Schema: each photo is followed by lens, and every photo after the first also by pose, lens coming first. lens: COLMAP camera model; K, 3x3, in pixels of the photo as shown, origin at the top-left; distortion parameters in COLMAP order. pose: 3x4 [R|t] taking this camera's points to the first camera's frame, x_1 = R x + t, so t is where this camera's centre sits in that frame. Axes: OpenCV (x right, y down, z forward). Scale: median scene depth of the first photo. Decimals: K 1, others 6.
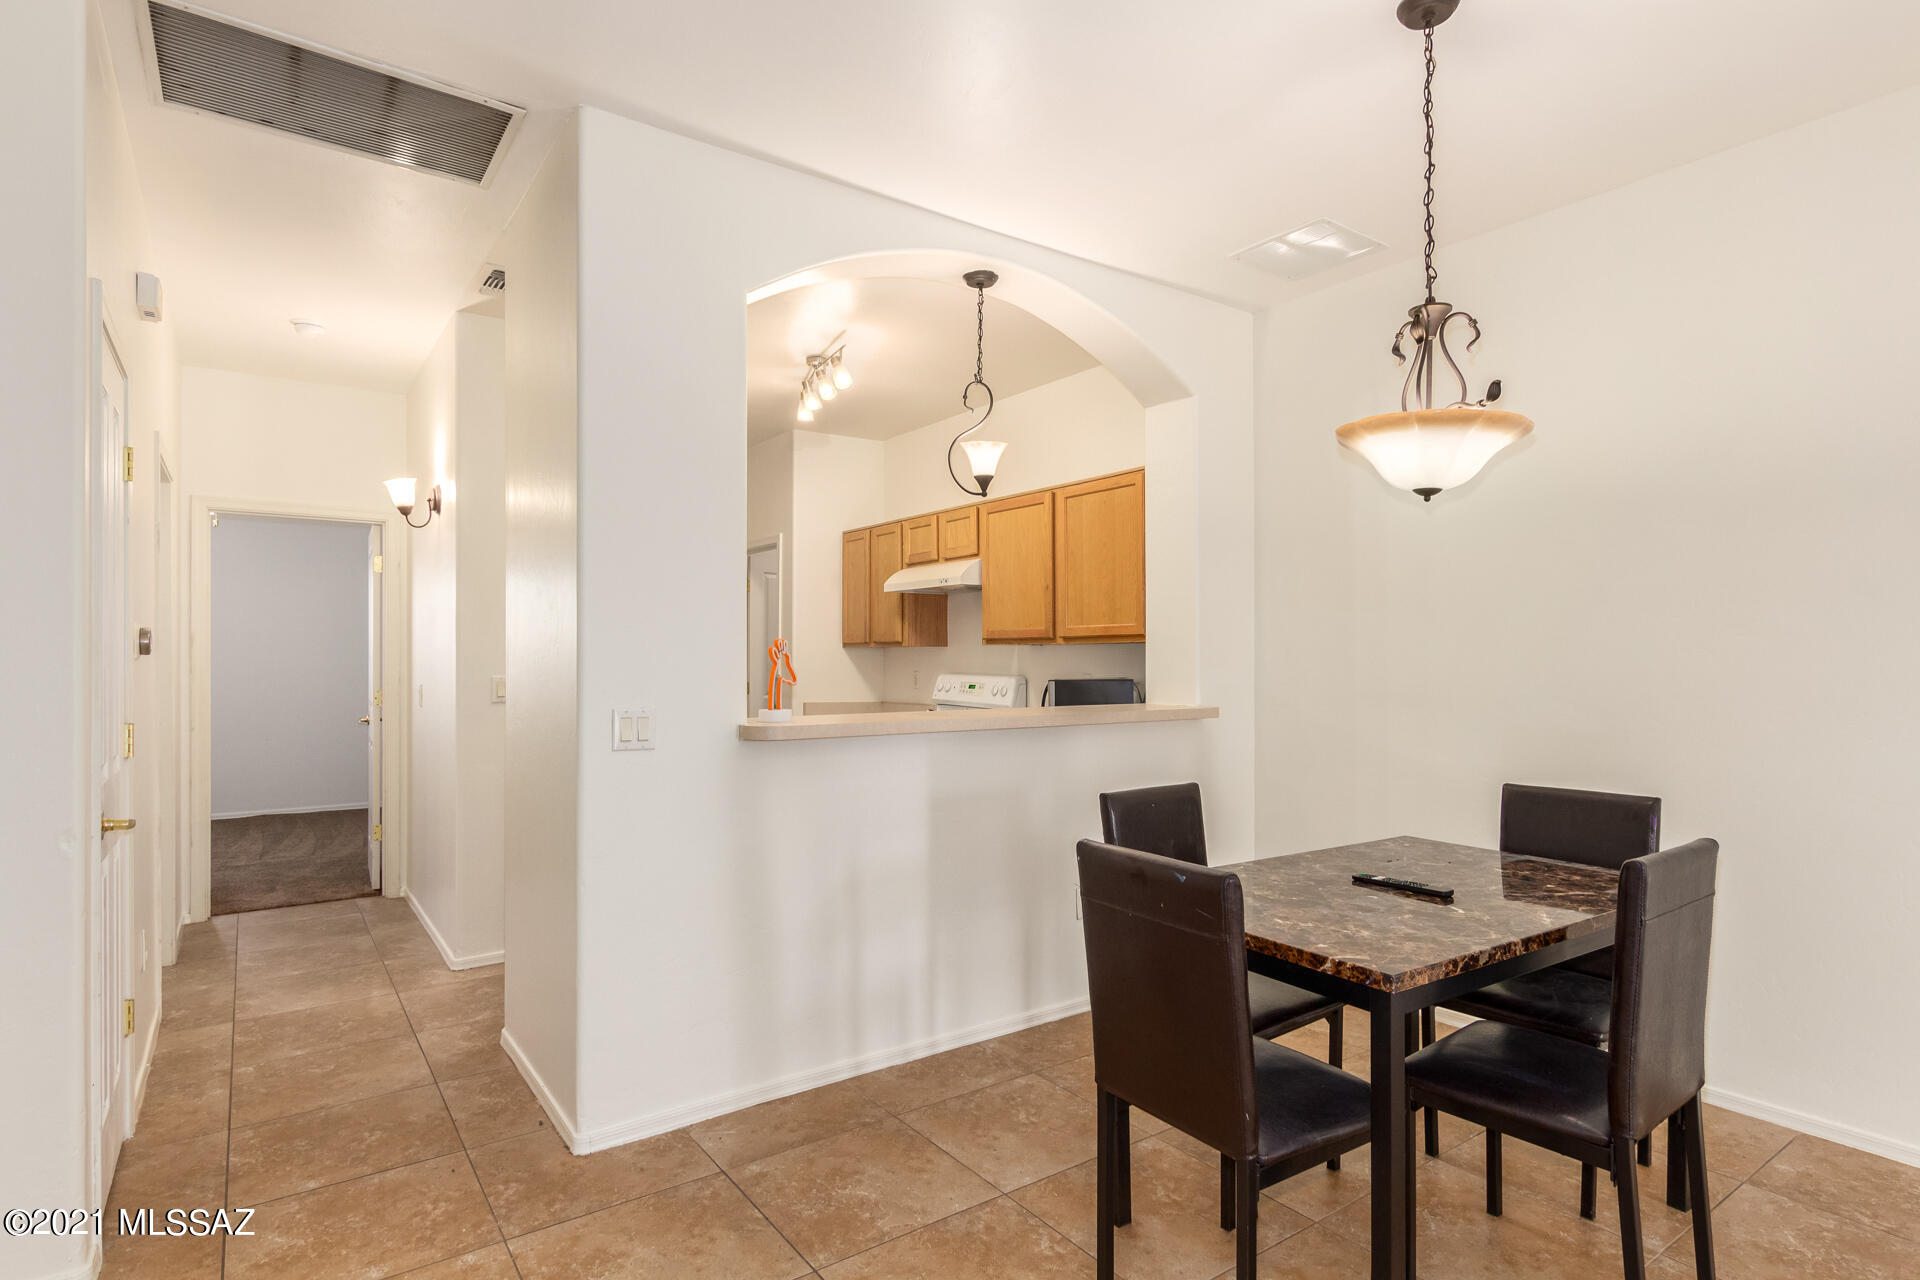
lens RADIAL K [[981.0, 0, 972.1], [0, 981.0, 665.5], [0, 0, 1]] dist [0.000163, 0.000405]
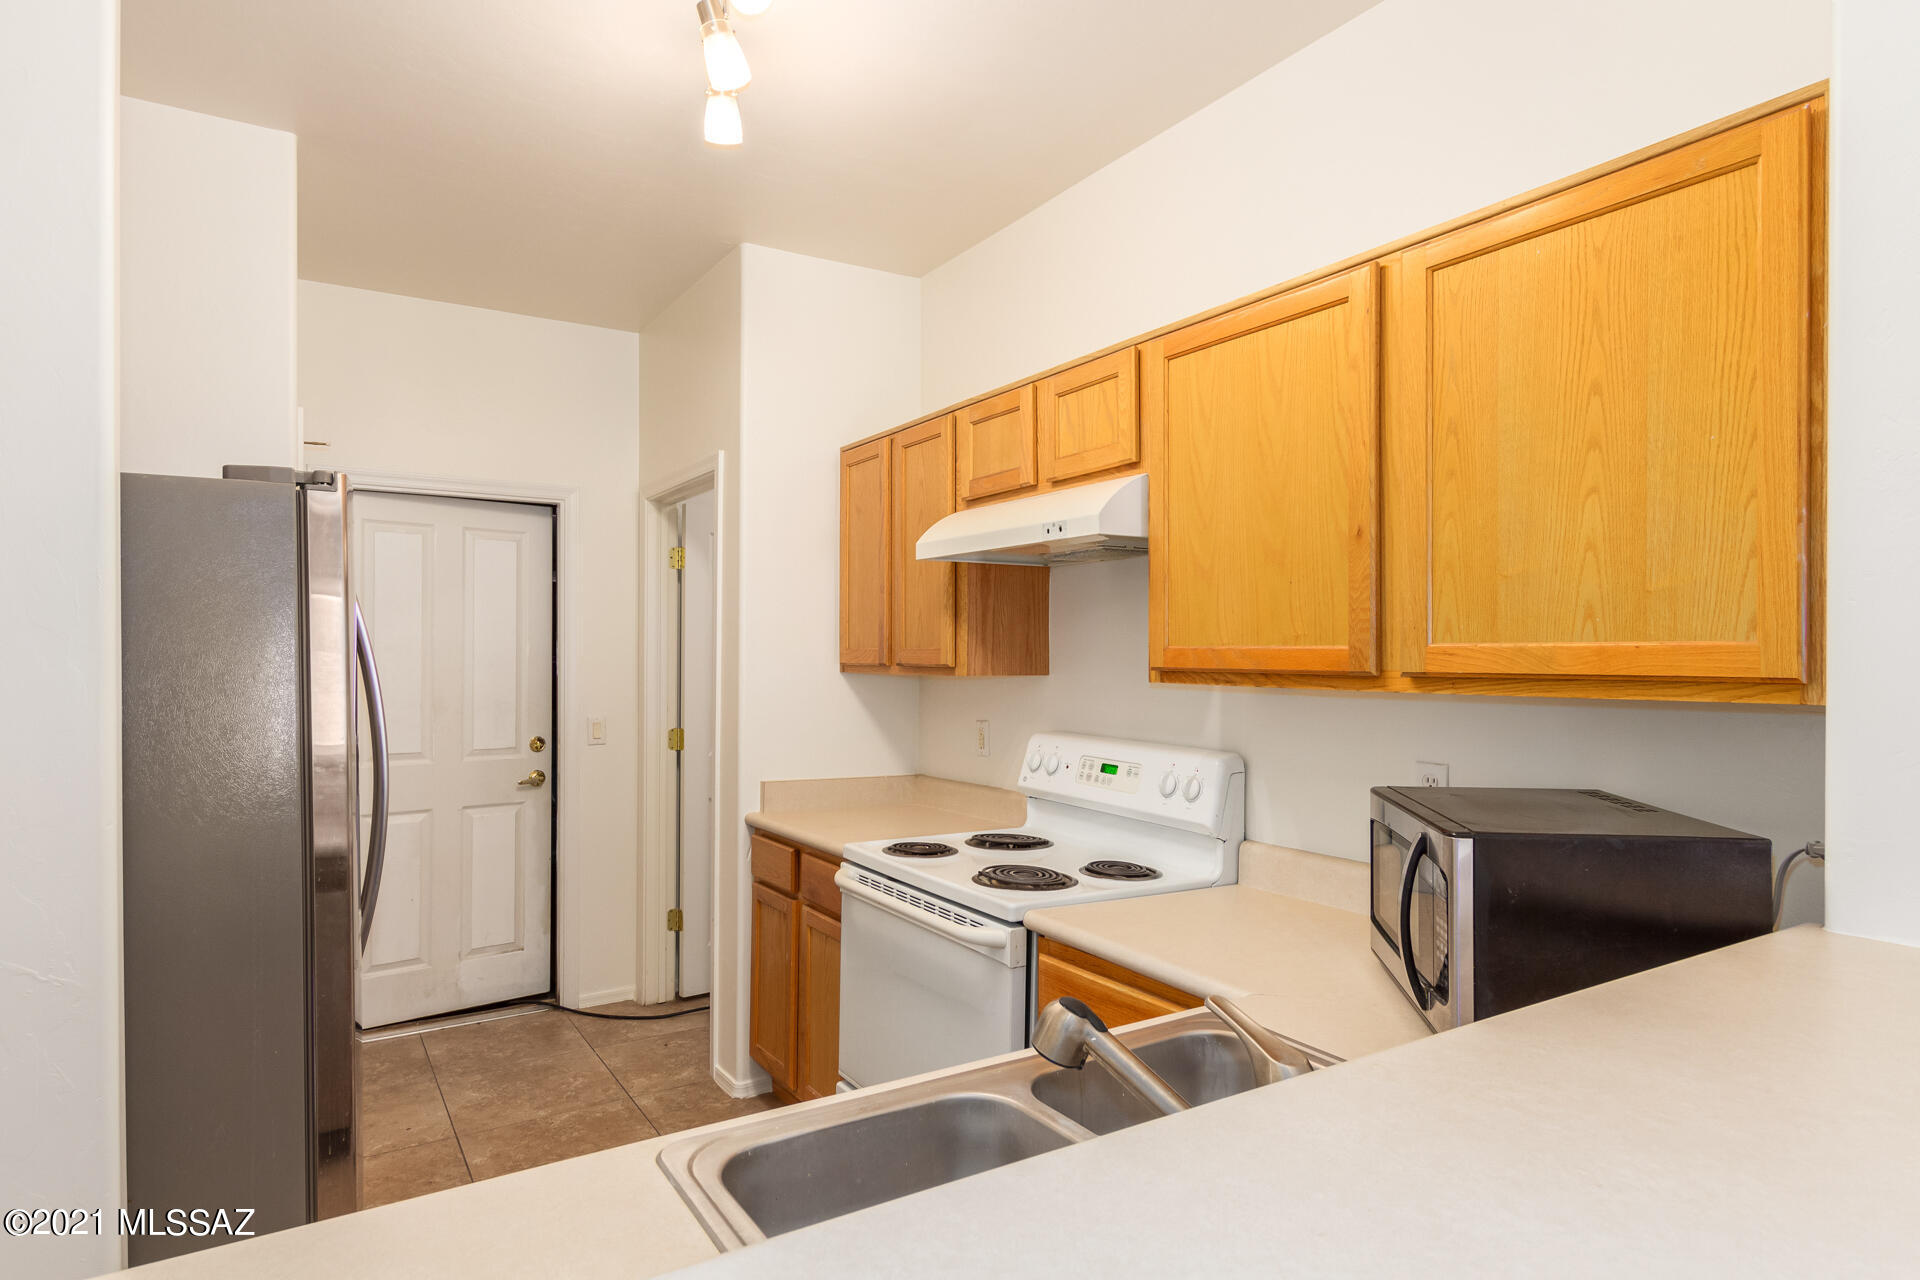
lens RADIAL K [[1070.1, 0, 966.8], [0, 1070.1, 653.1], [0, 0, 1]] dist [0.014644, -0.002008]
pose [[0.998132, 0.002567, -0.061038, -0.038258], [-0.003086, 0.999960, -0.008408, -0.029271], [0.061014, 0.008581, 0.998100, 0.545498]]
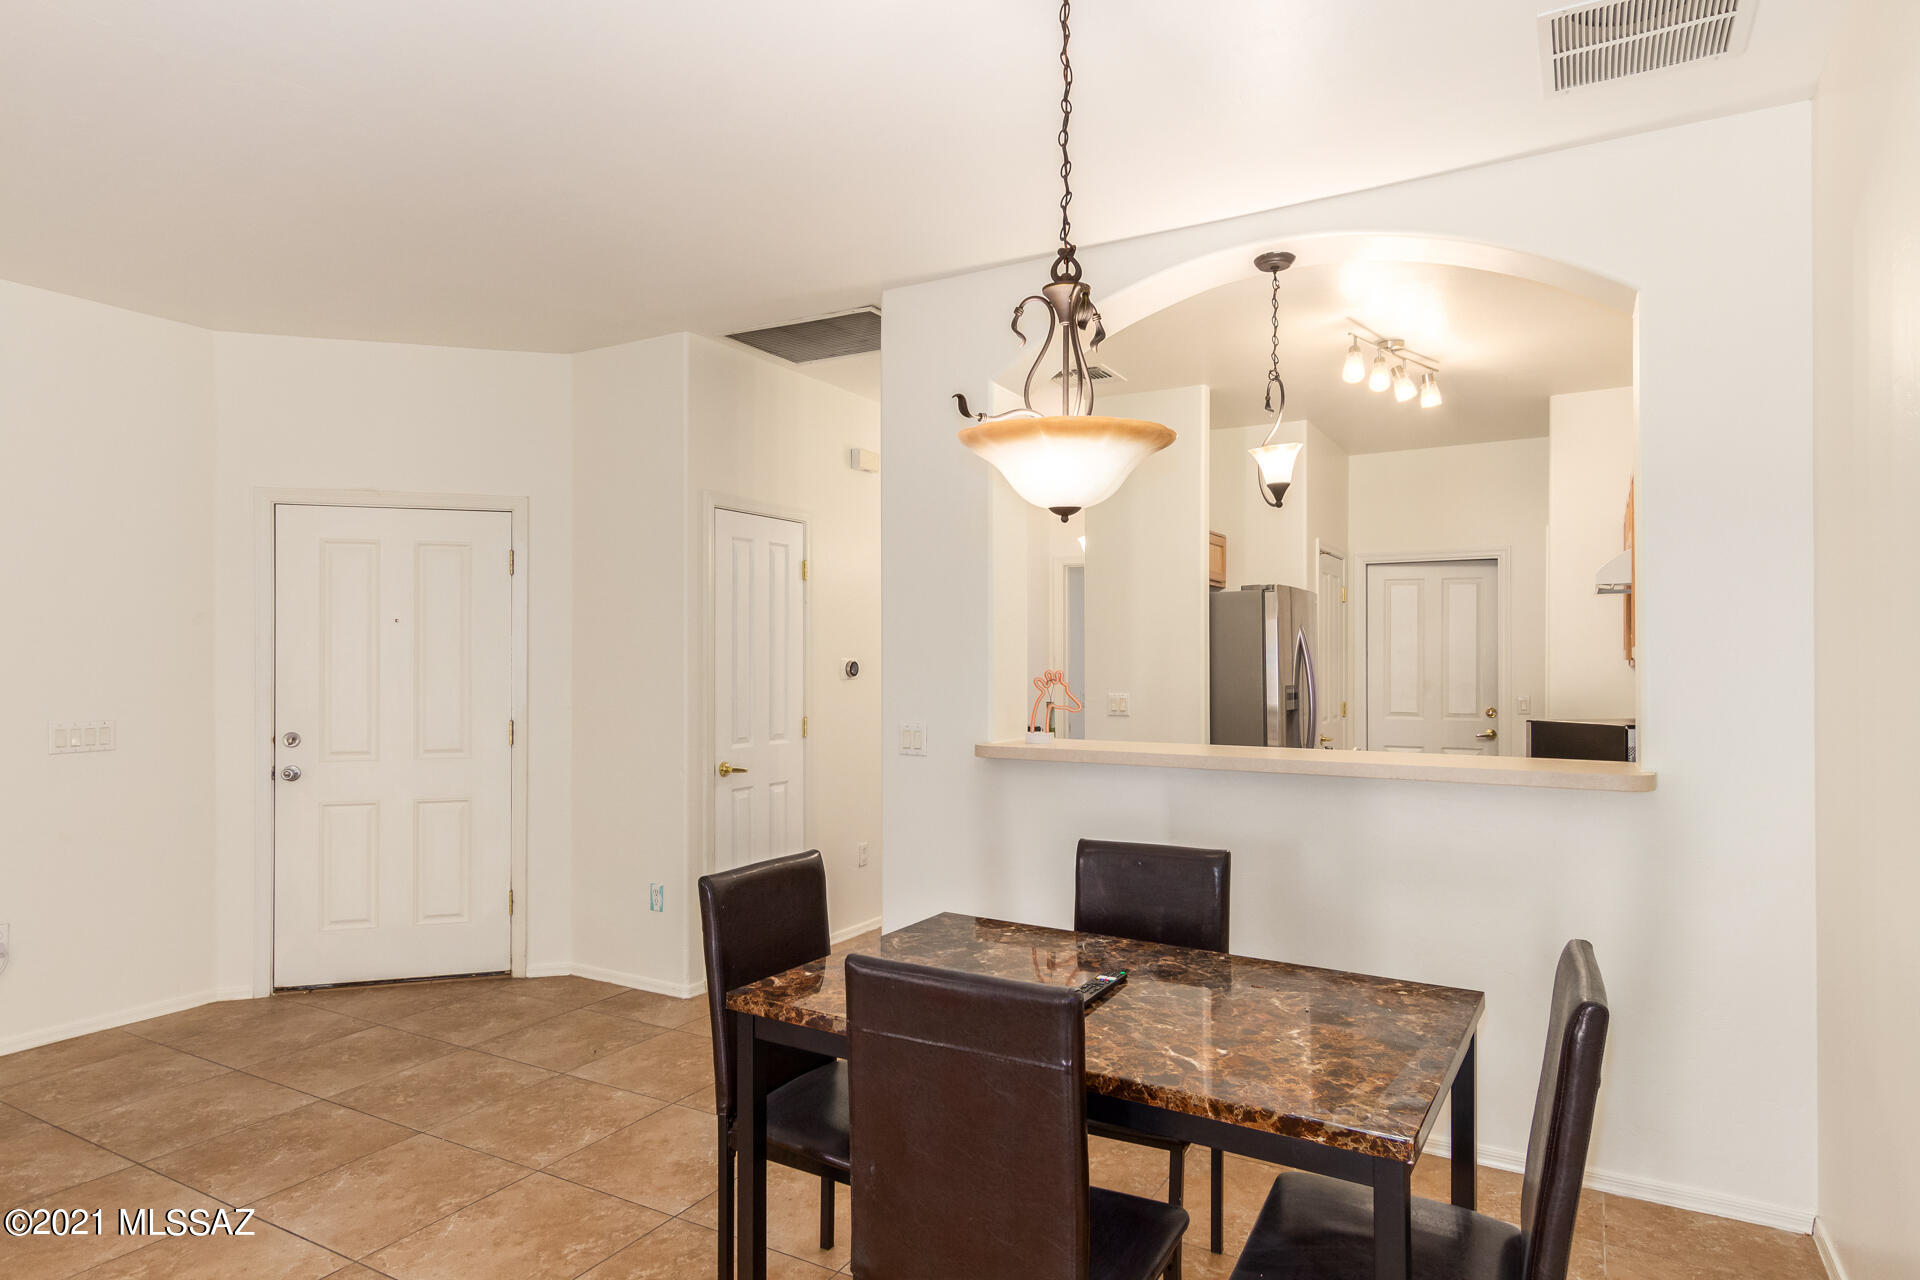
lens RADIAL K [[1070.1, 0, 963.6], [0, 1070.1, 666.8], [0, 0, 1]] dist [0.014644, -0.002008]
pose [[0.405150, 0.003563, -0.914243, 0.523802], [-0.004398, 0.999988, 0.001948, -0.019429], [0.914240, 0.003231, 0.405161, 0.235282]]
